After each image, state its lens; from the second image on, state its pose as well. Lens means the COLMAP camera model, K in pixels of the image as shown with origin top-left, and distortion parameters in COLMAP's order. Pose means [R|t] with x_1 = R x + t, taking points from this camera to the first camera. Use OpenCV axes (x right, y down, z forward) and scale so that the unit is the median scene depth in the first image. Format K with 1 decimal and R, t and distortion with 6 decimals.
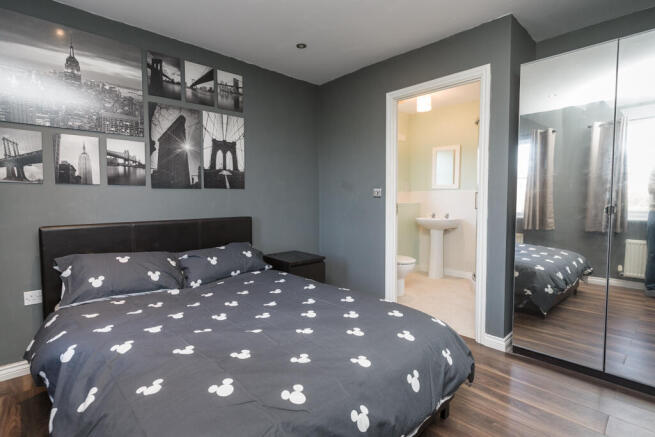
lens RADIAL K [[319.5, 0, 328.2], [0, 319.5, 218.2], [0, 0, 1]] dist [0.002178, -0.000476]
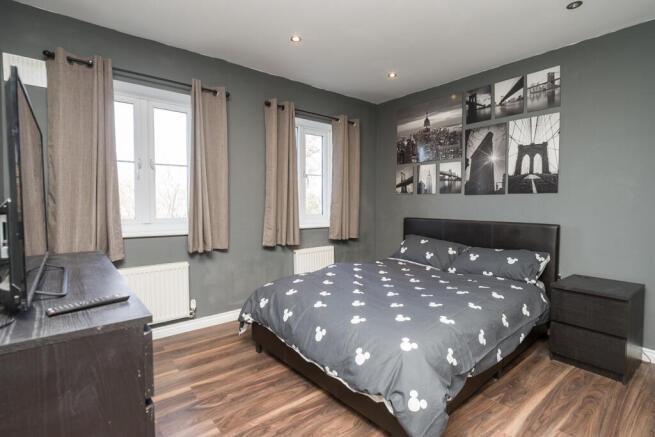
lens RADIAL K [[319.5, 0, 328.4], [0, 319.5, 217.2], [0, 0, 1]] dist [0.002178, -0.000476]
pose [[-0.070912, 0.055039, -0.995963, 0.753024], [-0.063350, 0.996212, 0.059563, -0.042947], [0.995469, 0.067318, -0.067157, 0.501866]]
